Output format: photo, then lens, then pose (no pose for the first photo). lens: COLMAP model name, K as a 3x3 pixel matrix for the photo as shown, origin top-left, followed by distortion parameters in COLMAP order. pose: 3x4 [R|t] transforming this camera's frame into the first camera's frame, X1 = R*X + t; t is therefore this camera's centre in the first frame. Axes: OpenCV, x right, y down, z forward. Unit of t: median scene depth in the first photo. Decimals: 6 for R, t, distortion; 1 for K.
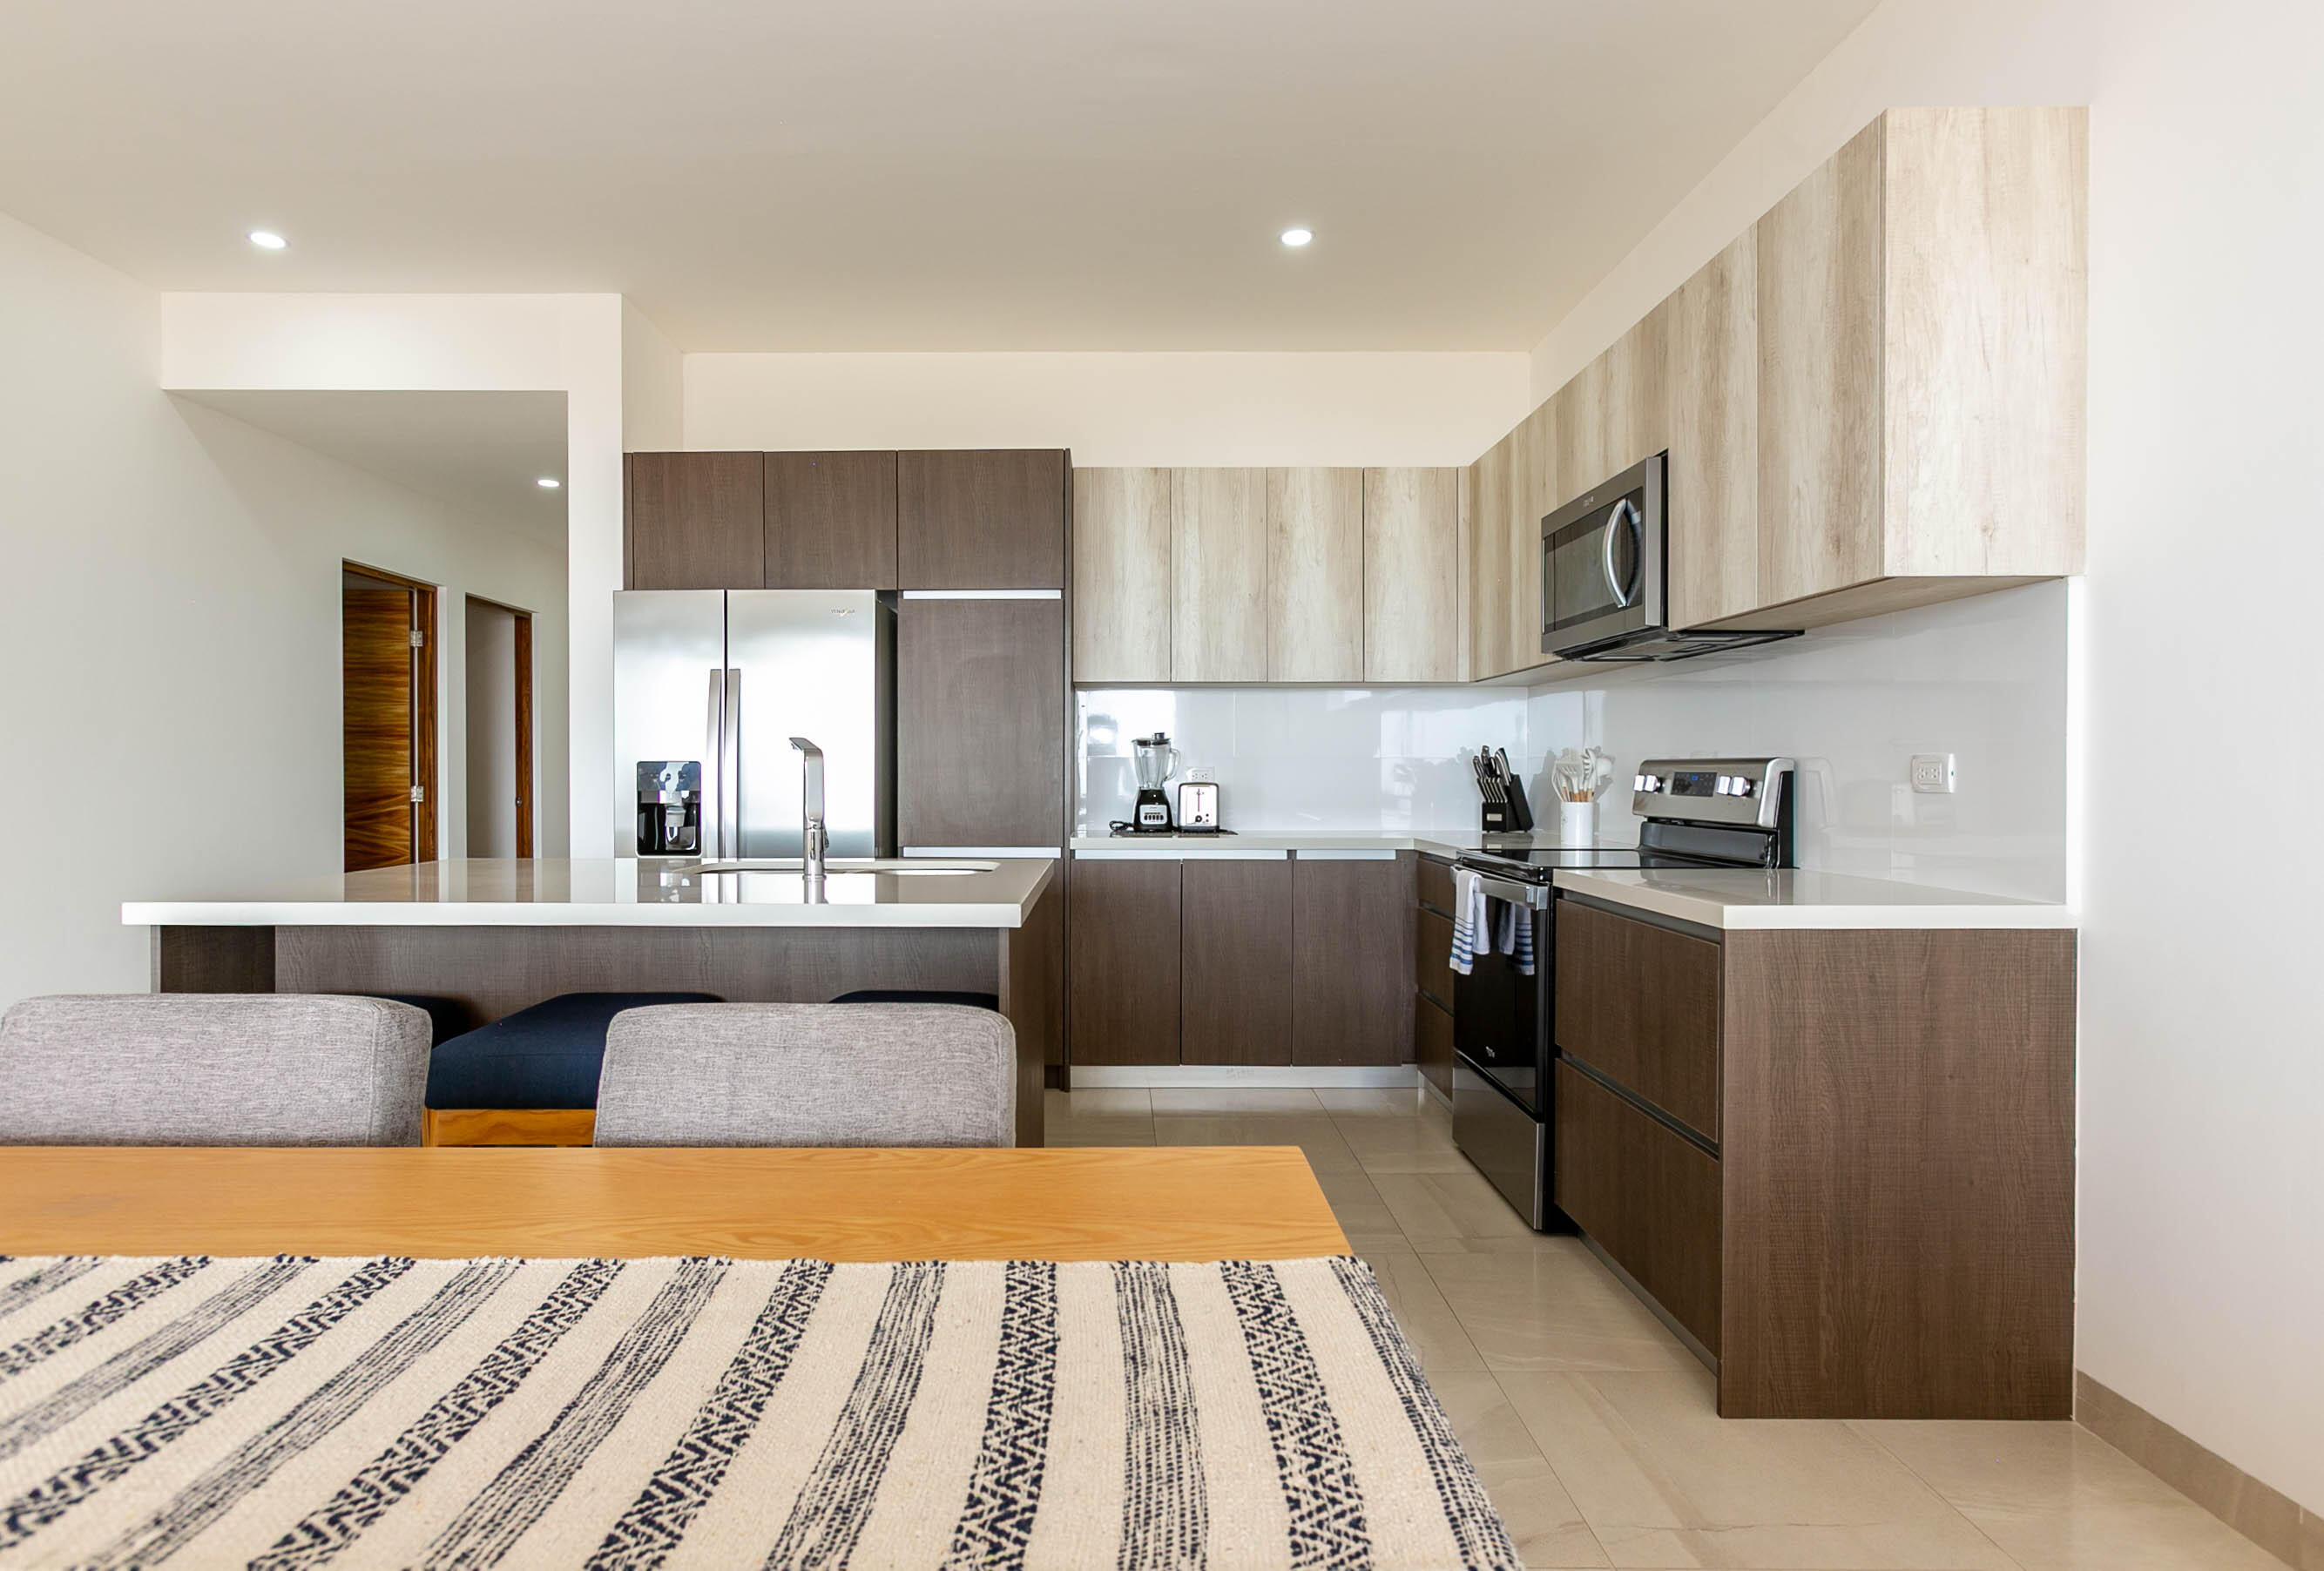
lens RADIAL K [[1235.9, 0, 1160.4], [0, 1235.9, 775.2], [0, 0, 1]] dist [0.002454, 0.002429]
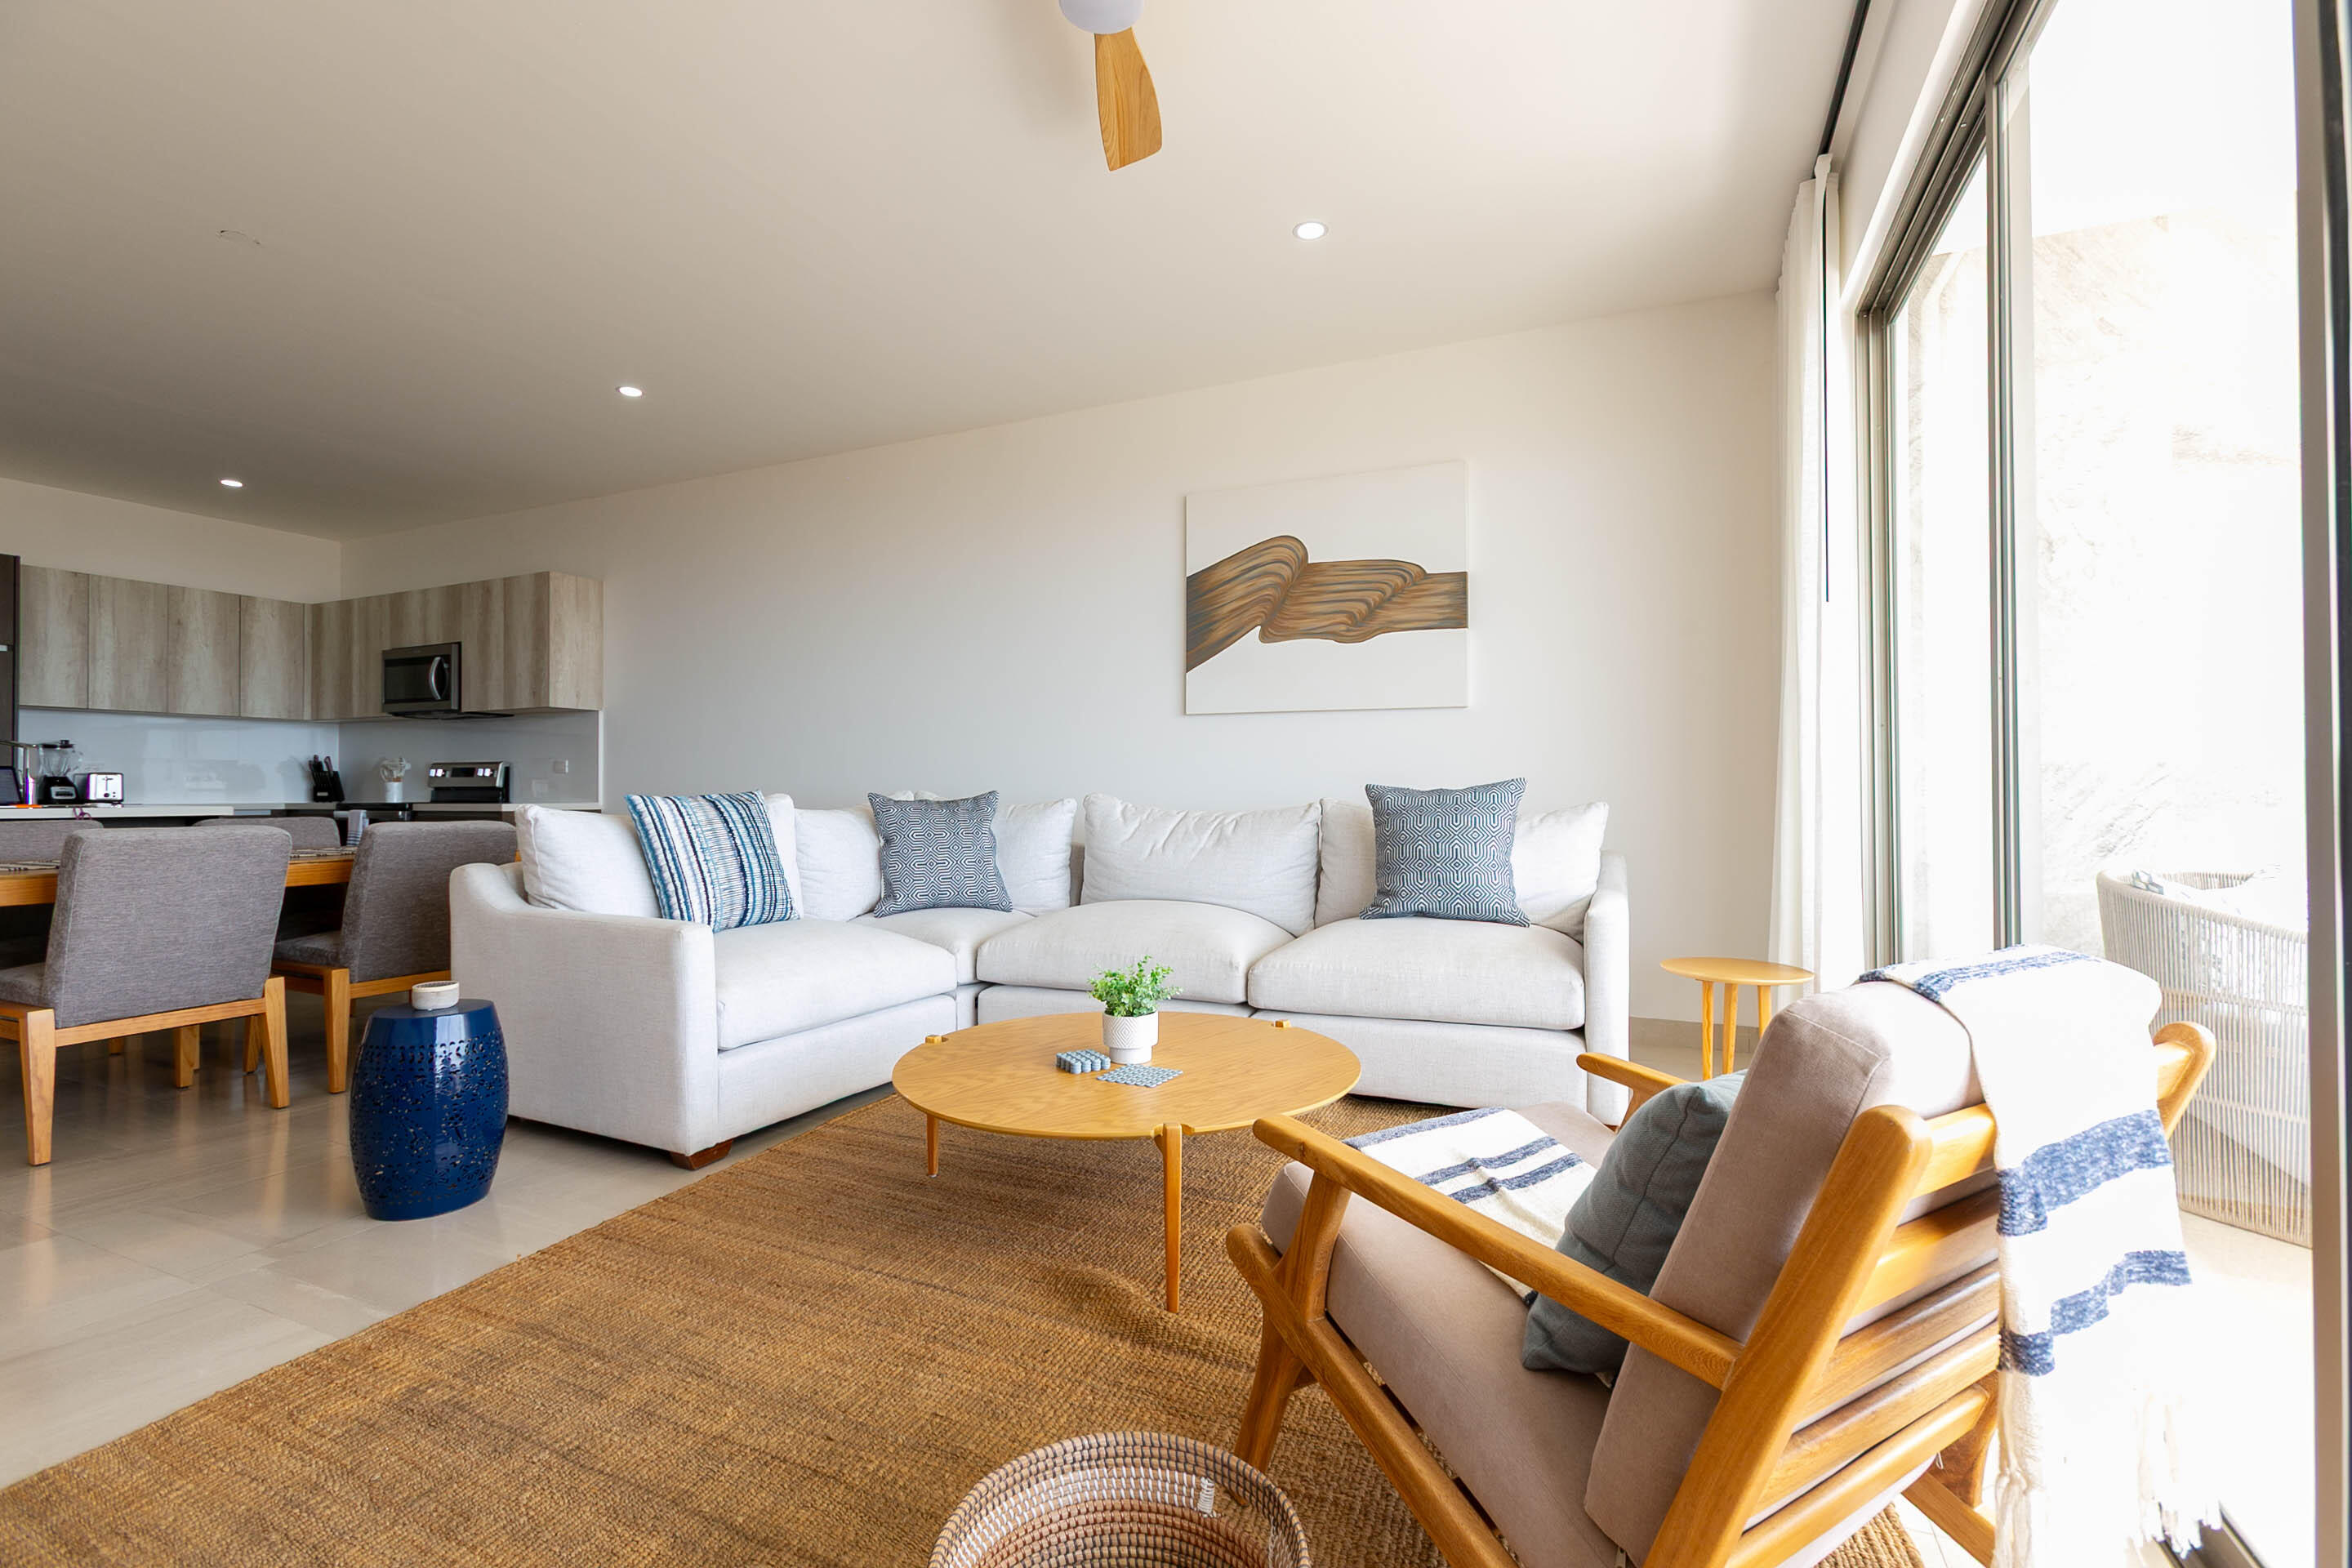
lens RADIAL K [[1043.1, 0, 1158.2], [0, 1043.1, 790.1], [0, 0, 1]] dist [-0.011987, 0.008639]
pose [[0.452000, 0.001646, 0.892017, -0.742986], [0.005003, 0.999978, -0.004380, 0.055268], [-0.892004, 0.006443, 0.451982, -1.097414]]
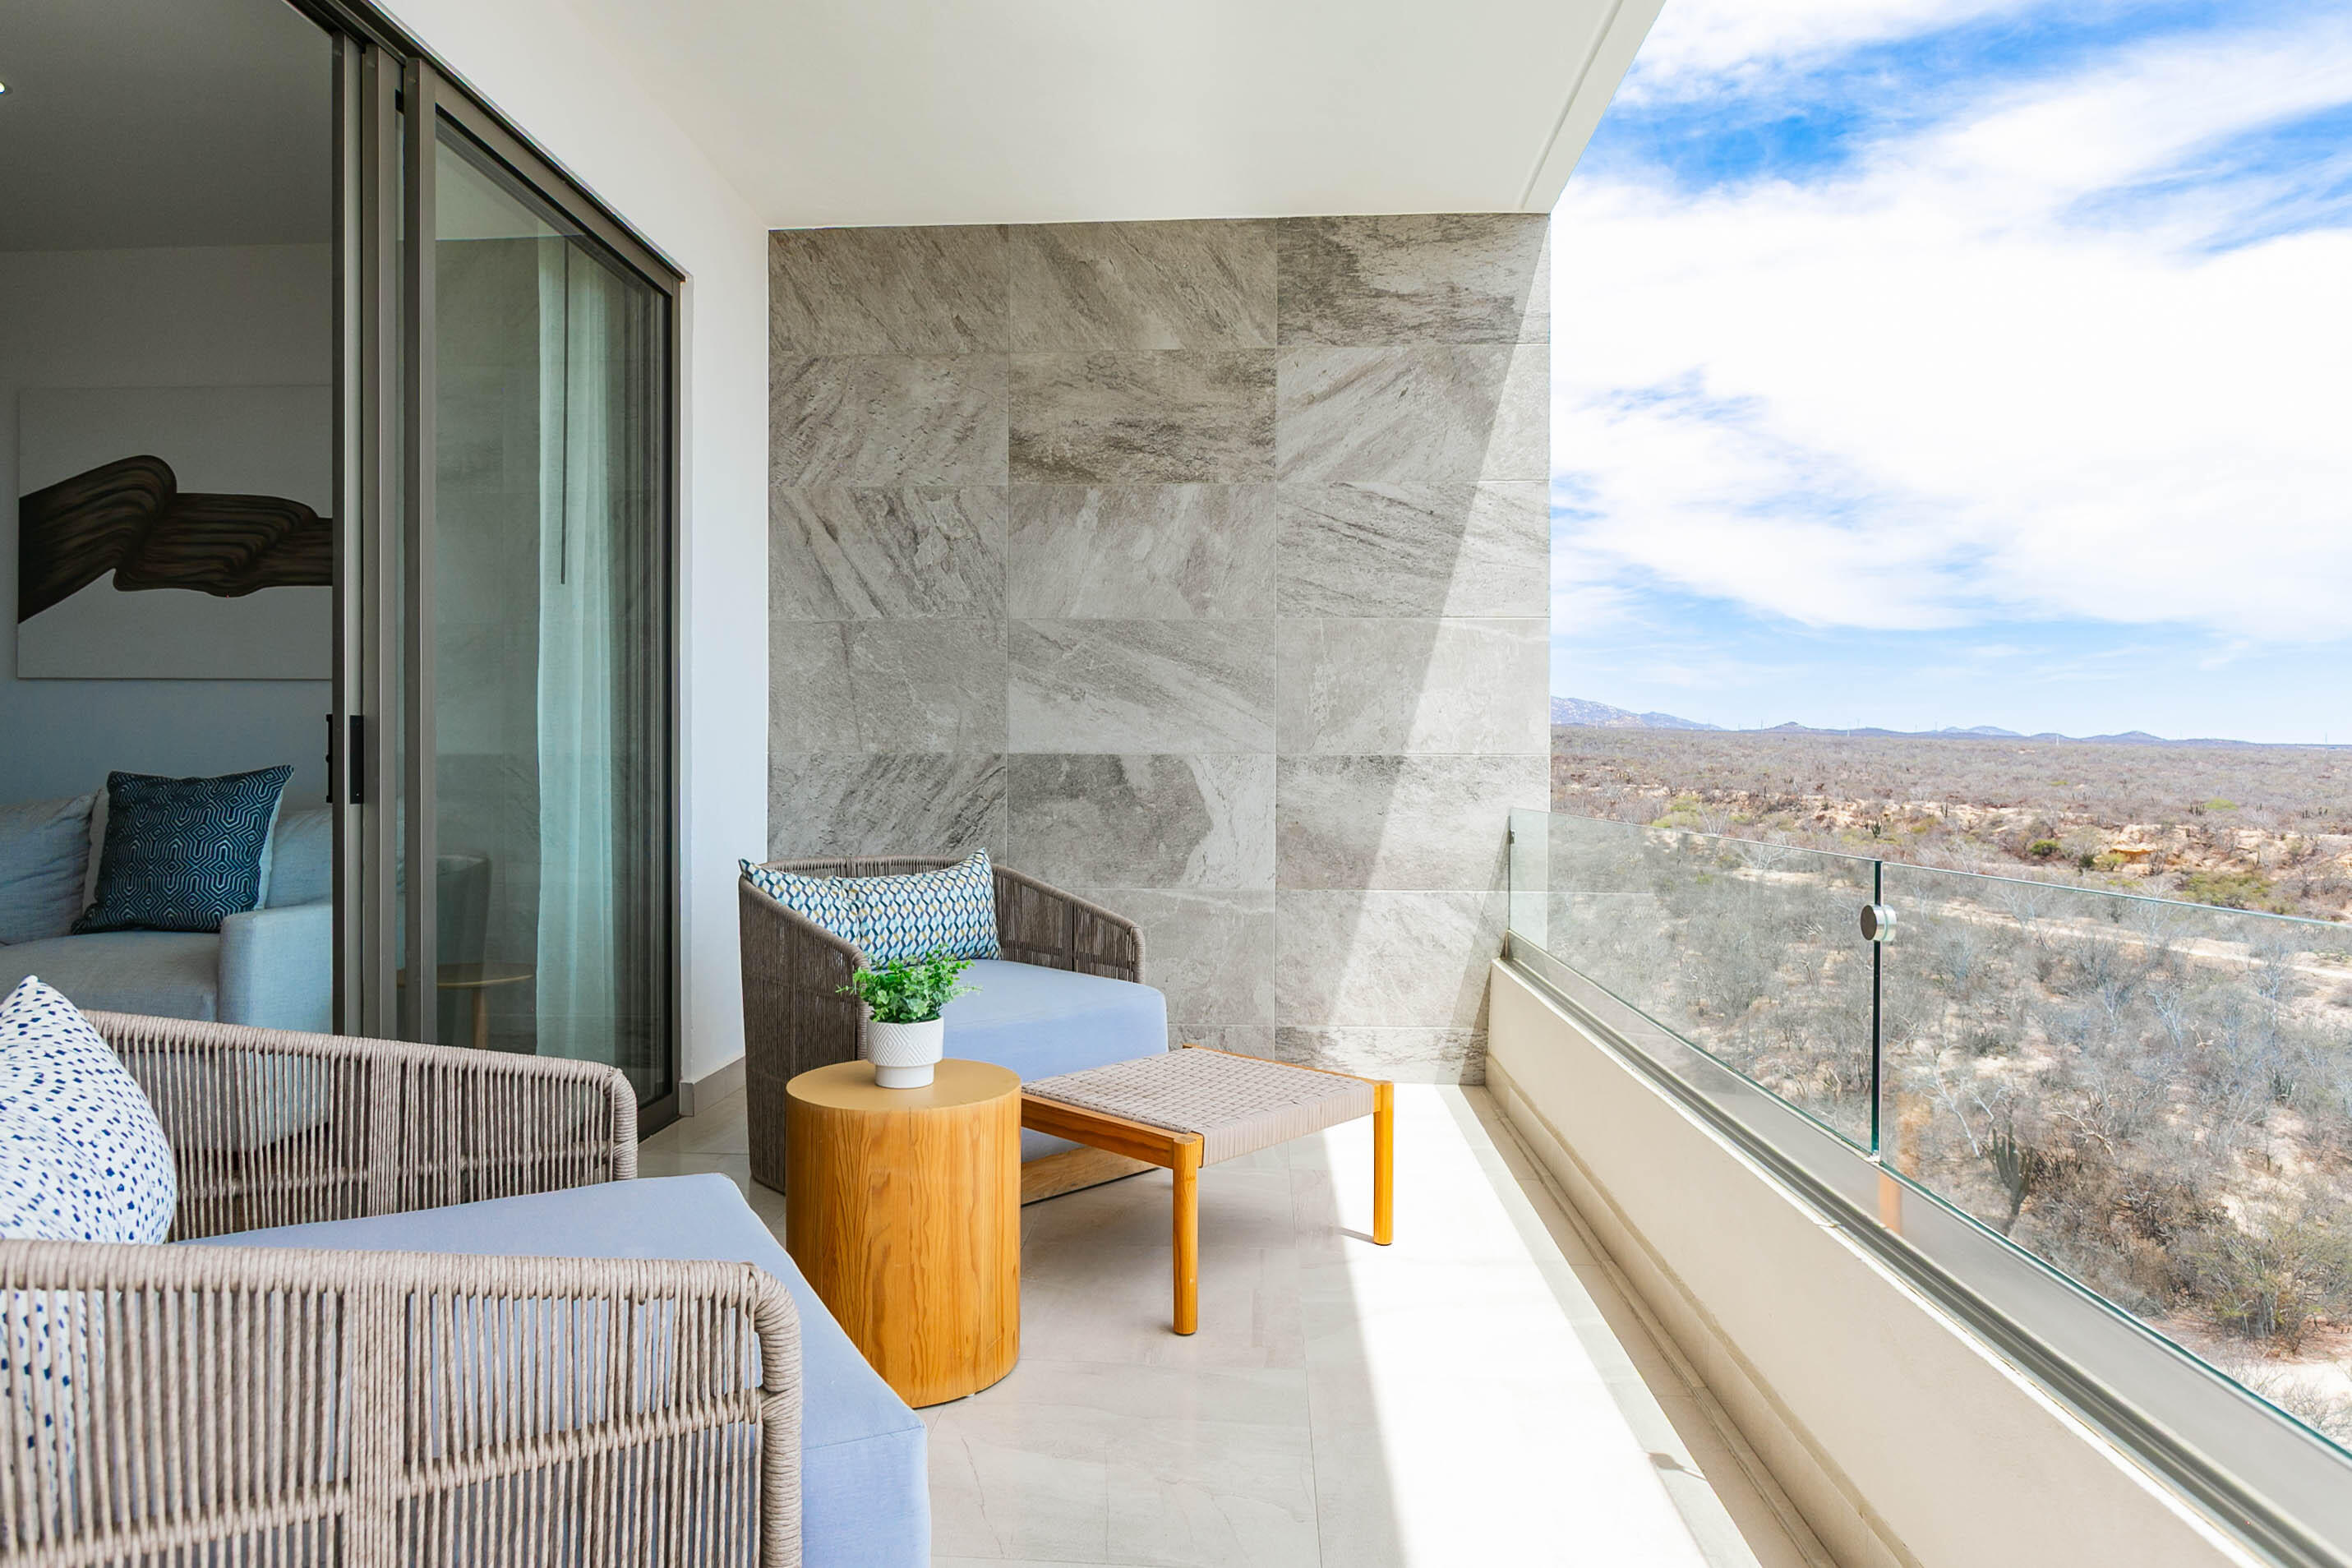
lens RADIAL K [[1366.9, 0, 1169.3], [0, 1366.9, 790.0], [0, 0, 1]] dist [-0.008562, -0.000001]
pose [[0.088945, -0.003007, 0.996032, -0.752297], [0.003900, 0.999989, 0.002671, 0.061475], [-0.996029, 0.003647, 0.088956, -1.766986]]
